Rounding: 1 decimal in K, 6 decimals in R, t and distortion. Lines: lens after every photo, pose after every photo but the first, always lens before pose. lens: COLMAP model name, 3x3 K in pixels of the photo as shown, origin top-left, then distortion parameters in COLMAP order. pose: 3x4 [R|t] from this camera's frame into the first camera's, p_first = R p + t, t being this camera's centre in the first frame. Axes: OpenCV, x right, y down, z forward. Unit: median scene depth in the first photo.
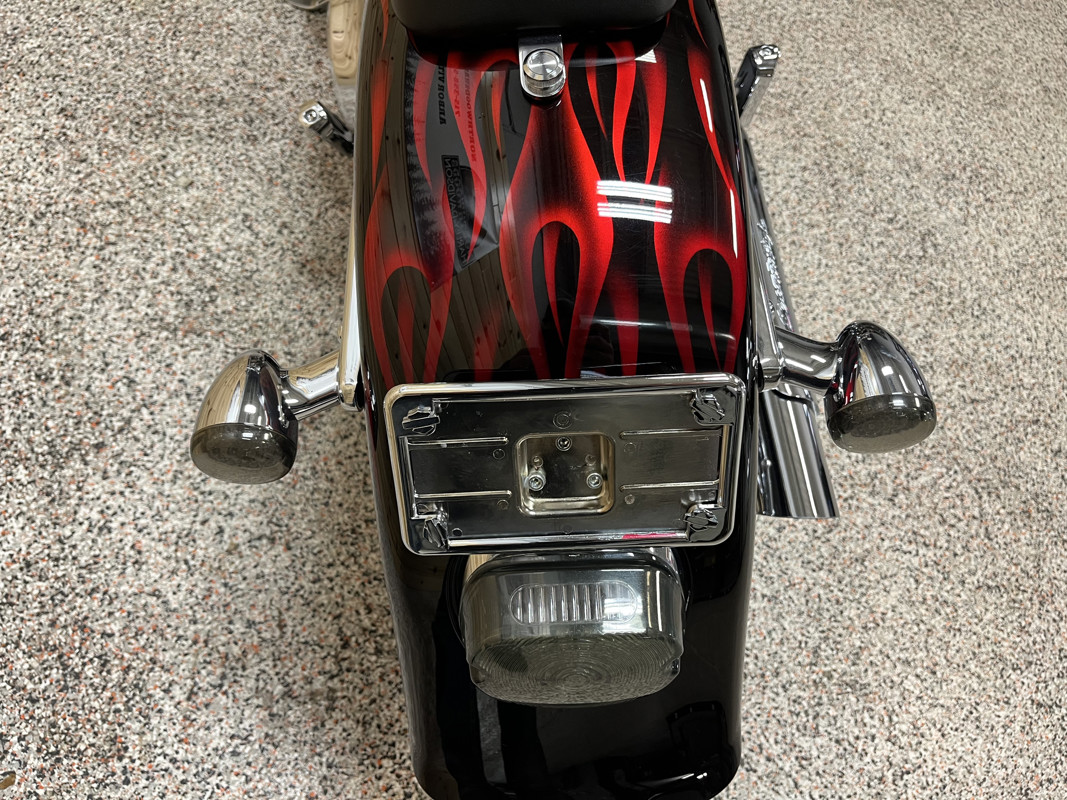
lens RADIAL K [[813.5, 0, 536.1], [0, 813.5, 398.2], [0, 0, 1]] dist [0.067238, -0.102885]
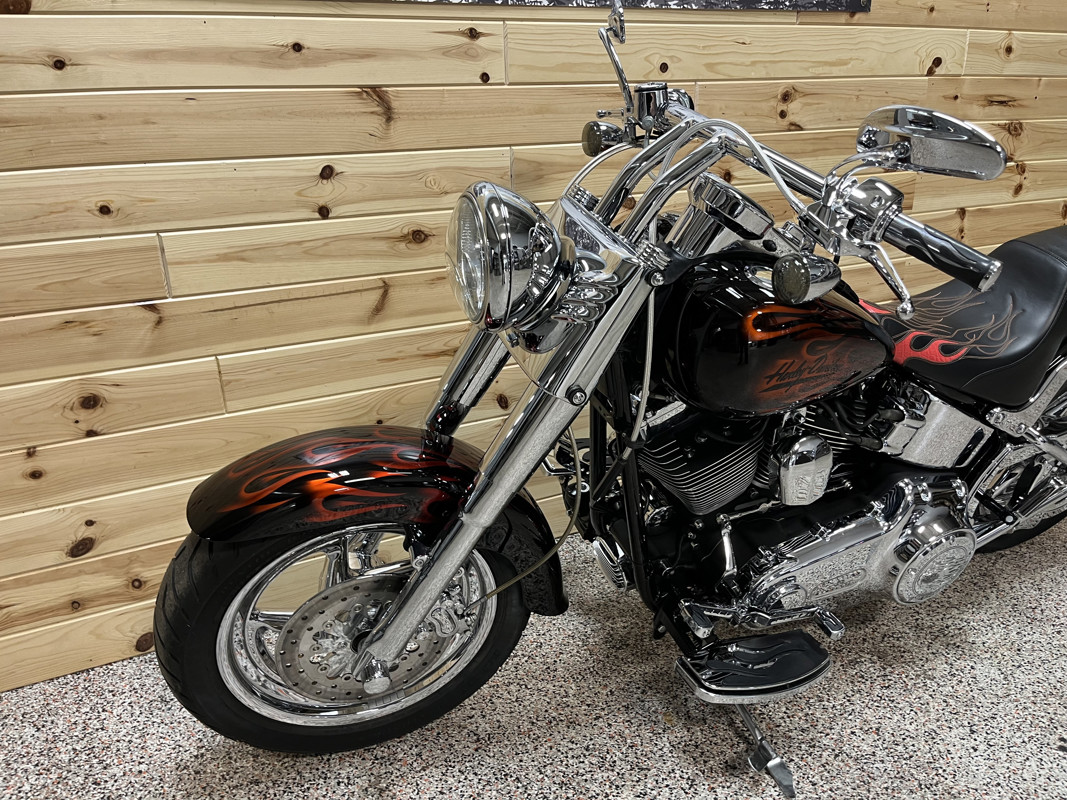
lens RADIAL K [[813.5, 0, 541.0], [0, 813.5, 405.1], [0, 0, 1]] dist [0.067238, -0.102885]
pose [[0.344327, 0.062351, -0.936777, 1.126834], [-0.737266, 0.635723, -0.228681, 0.051169], [0.581272, 0.769395, 0.264866, 0.254606]]
